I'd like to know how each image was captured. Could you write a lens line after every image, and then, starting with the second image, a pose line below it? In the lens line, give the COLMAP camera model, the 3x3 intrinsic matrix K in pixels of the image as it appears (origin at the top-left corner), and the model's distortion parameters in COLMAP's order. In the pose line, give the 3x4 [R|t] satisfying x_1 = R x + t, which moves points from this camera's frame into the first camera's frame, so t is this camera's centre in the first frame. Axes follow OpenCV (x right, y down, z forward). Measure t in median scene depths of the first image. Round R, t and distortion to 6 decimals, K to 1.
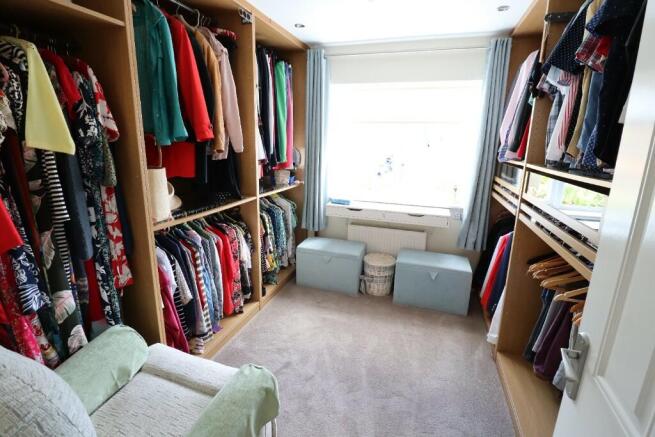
lens RADIAL K [[303.5, 0, 328.3], [0, 303.5, 209.1], [0, 0, 1]] dist [-0.001606, -0.000682]
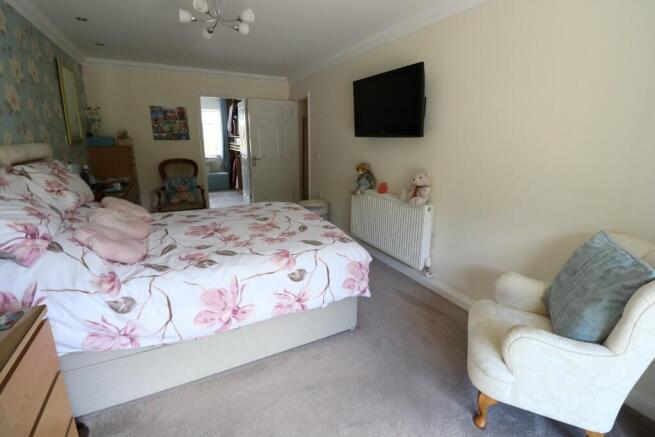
lens RADIAL K [[303.6, 0, 327.5], [0, 303.6, 218.5], [0, 0, 1]] dist [-0.000004, -0.000123]
pose [[0.692485, -0.179703, 0.698692, -1.119199], [0.148126, 0.983262, 0.106085, 0.500996], [-0.706061, 0.030032, 0.707513, -1.990235]]
